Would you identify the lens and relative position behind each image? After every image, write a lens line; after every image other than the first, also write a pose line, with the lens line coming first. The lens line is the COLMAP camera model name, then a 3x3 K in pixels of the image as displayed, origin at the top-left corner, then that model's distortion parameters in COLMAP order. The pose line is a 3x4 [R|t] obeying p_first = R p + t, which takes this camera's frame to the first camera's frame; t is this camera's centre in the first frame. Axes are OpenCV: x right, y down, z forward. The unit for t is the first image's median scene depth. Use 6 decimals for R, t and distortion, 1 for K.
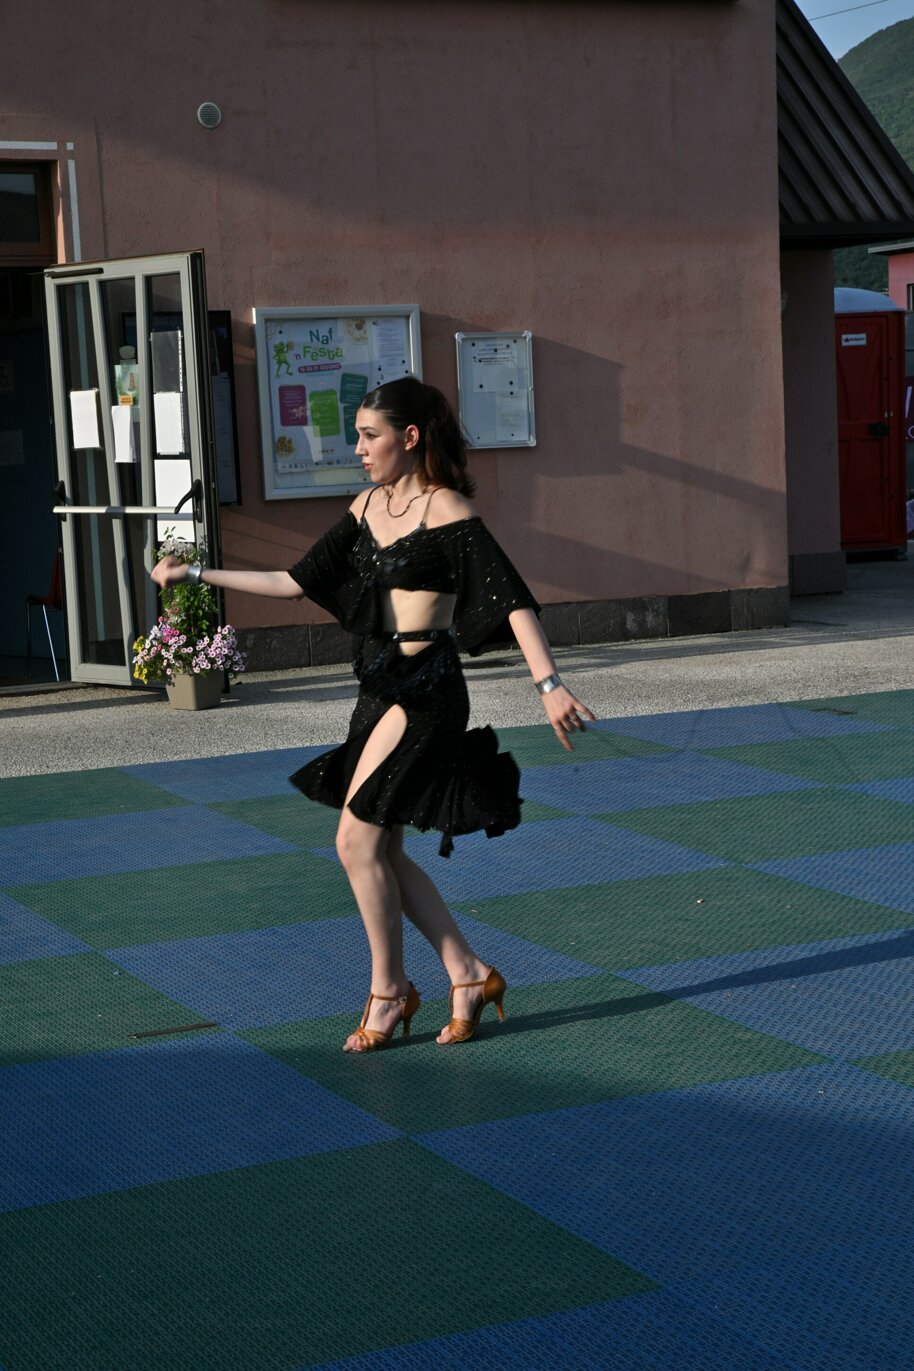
lens RADIAL K [[2548.6, 0, 453.4], [0, 2548.6, 678.5], [0, 0, 1]] dist [0.217149, 0.000000]
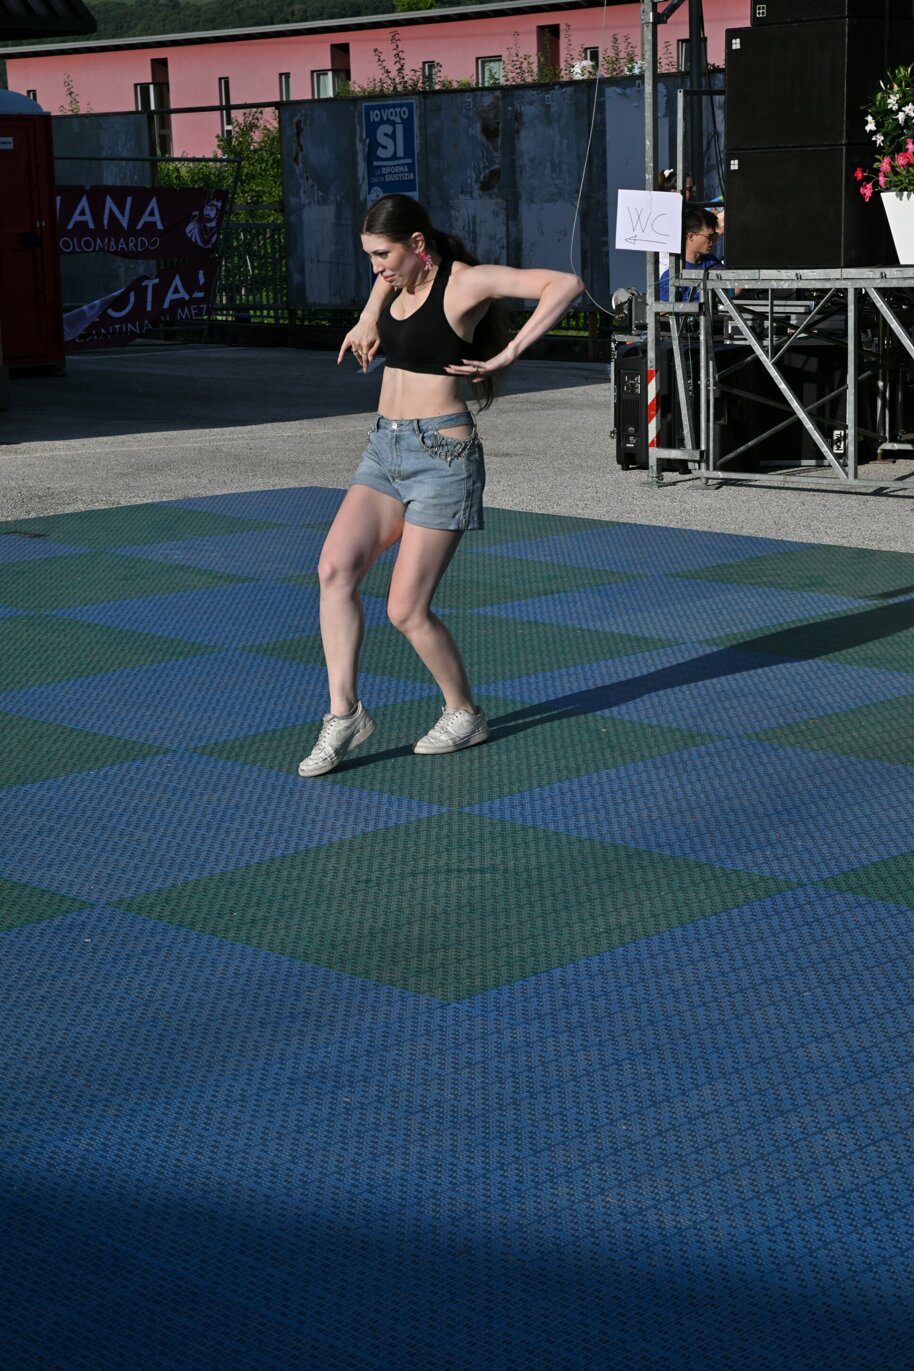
lens RADIAL K [[2548.6, 0, 458.6], [0, 2548.6, 679.6], [0, 0, 1]] dist [0.217149, 0.000000]
pose [[0.943176, -0.042161, 0.329609, -0.015986], [0.018714, 0.997083, 0.073991, -0.000846], [-0.331767, -0.063618, 0.941214, 0.033558]]
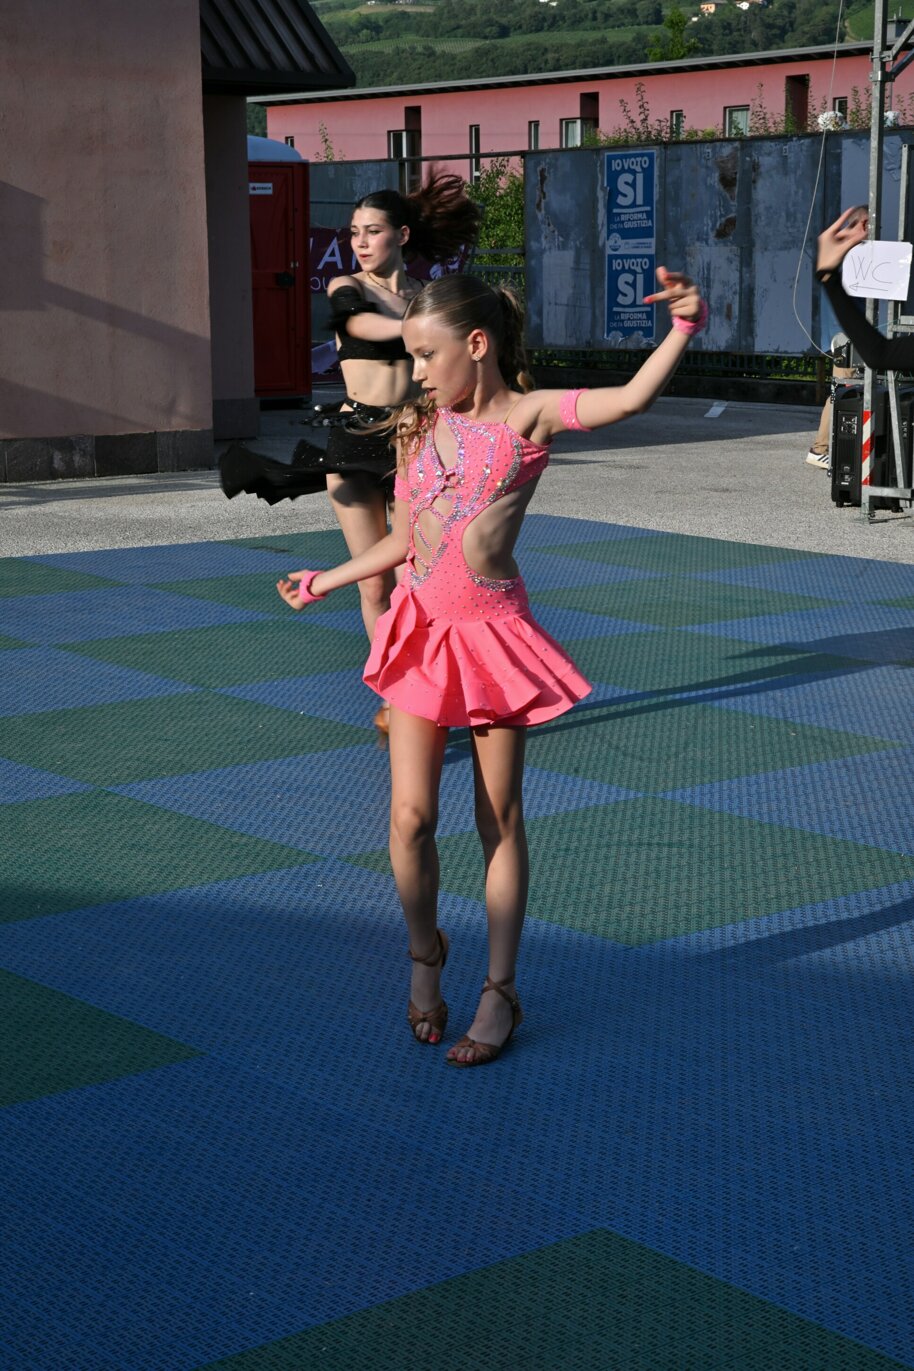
lens RADIAL K [[2548.6, 0, 462.0], [0, 2548.6, 695.3], [0, 0, 1]] dist [0.217149, 0.000000]
pose [[0.969275, -0.005582, 0.245918, -0.028956], [-0.010095, 0.997998, 0.062442, 0.005848], [-0.245774, -0.063006, 0.967277, -0.023377]]
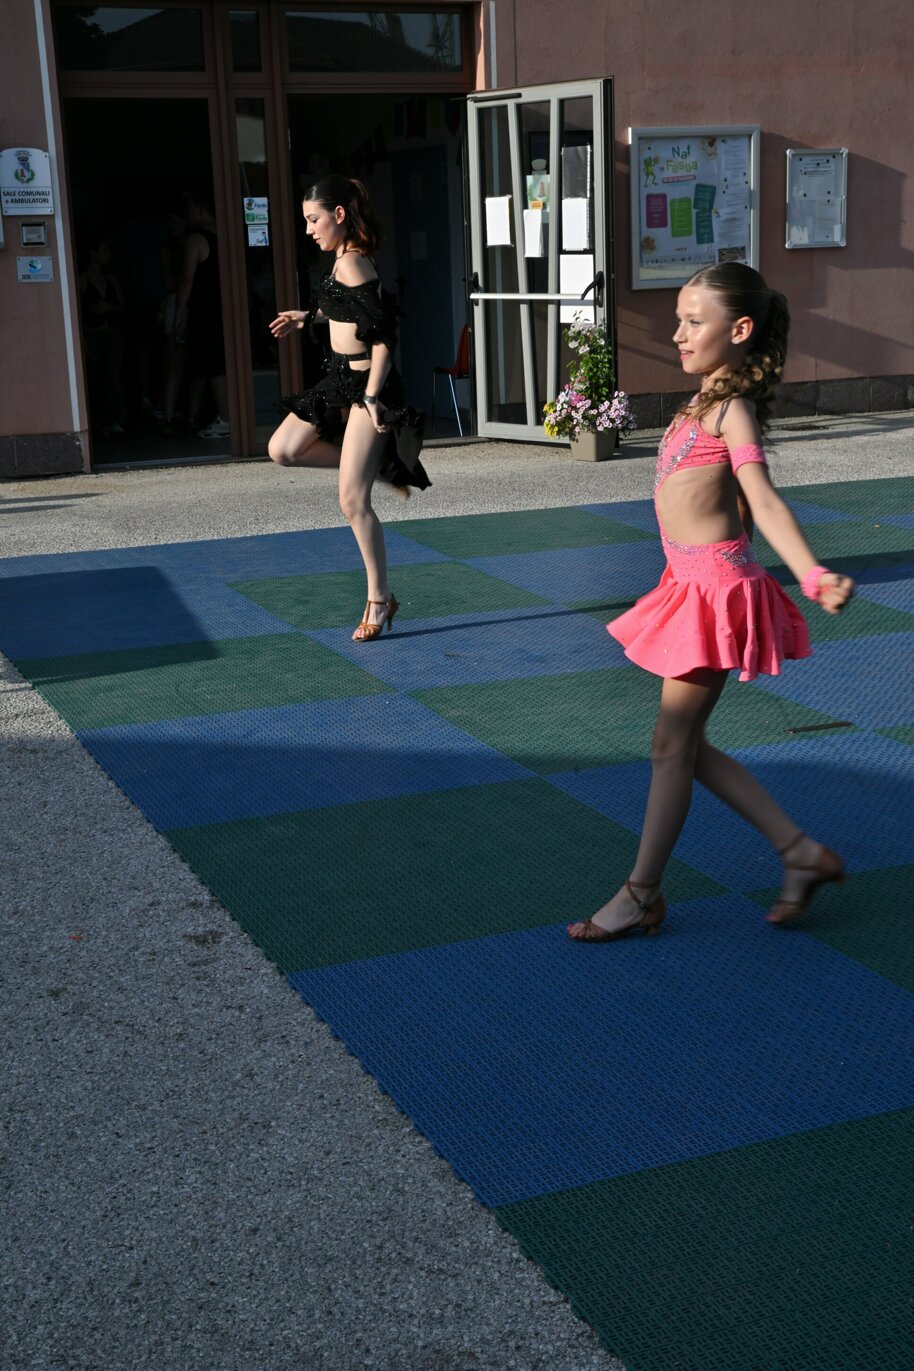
lens RADIAL K [[1932.5, 0, 424.2], [0, 1932.5, 698.8], [0, 0, 1]] dist [0.090220, 0.000000]
pose [[0.998016, 0.025122, -0.057739, -0.122001], [-0.017237, 0.990937, 0.133215, 0.002750], [0.060562, -0.131955, 0.989404, 0.044660]]
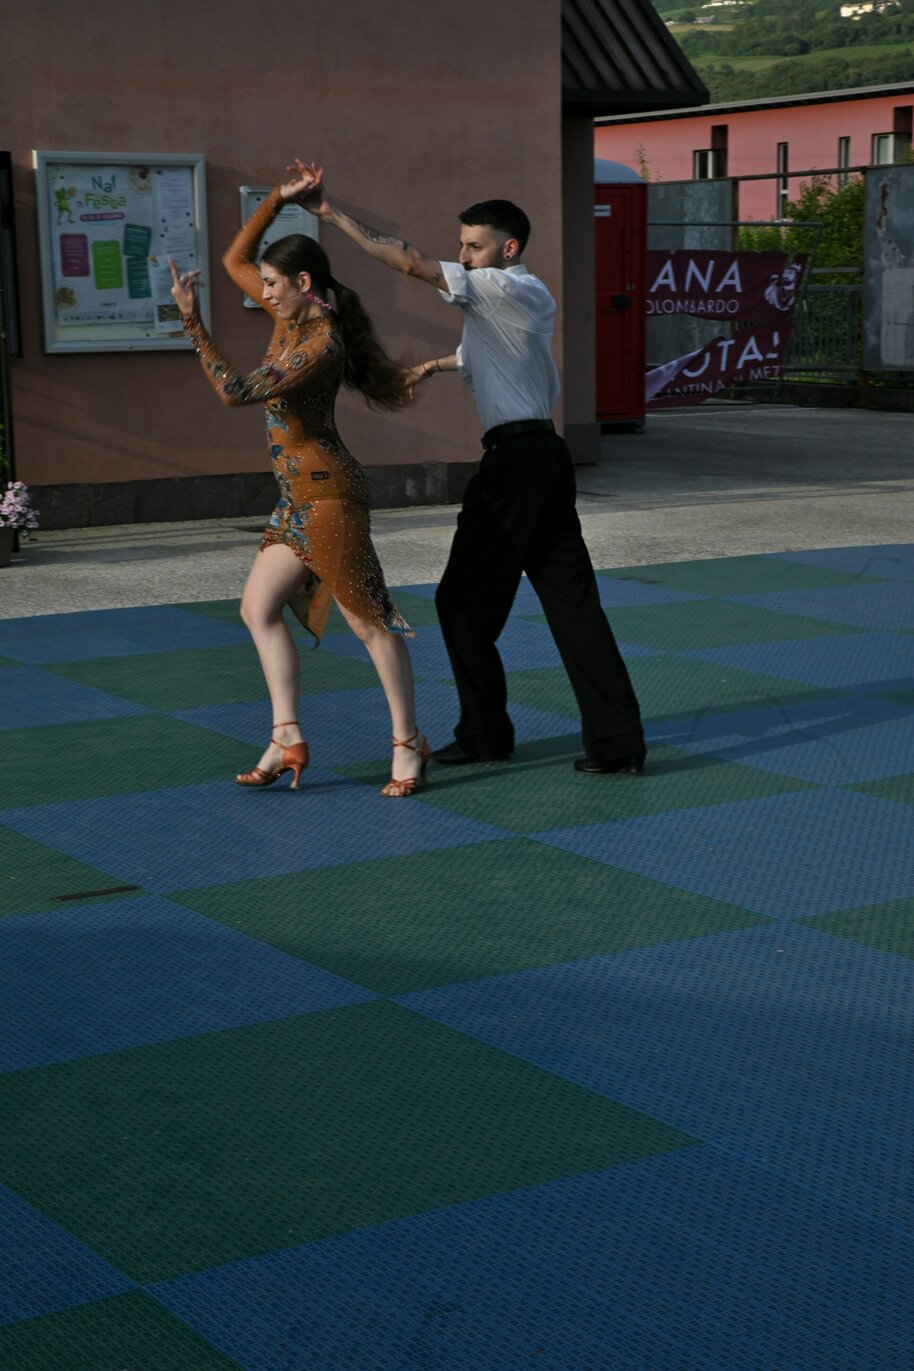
lens RADIAL K [[2548.6, 0, 438.9], [0, 2548.6, 694.1], [0, 0, 1]] dist [0.217149, 0.000000]
pose [[0.991374, 0.008296, 0.130798, -0.055969], [-0.015646, 0.998349, 0.055264, 0.002908], [-0.130123, -0.056834, 0.989868, 0.011695]]
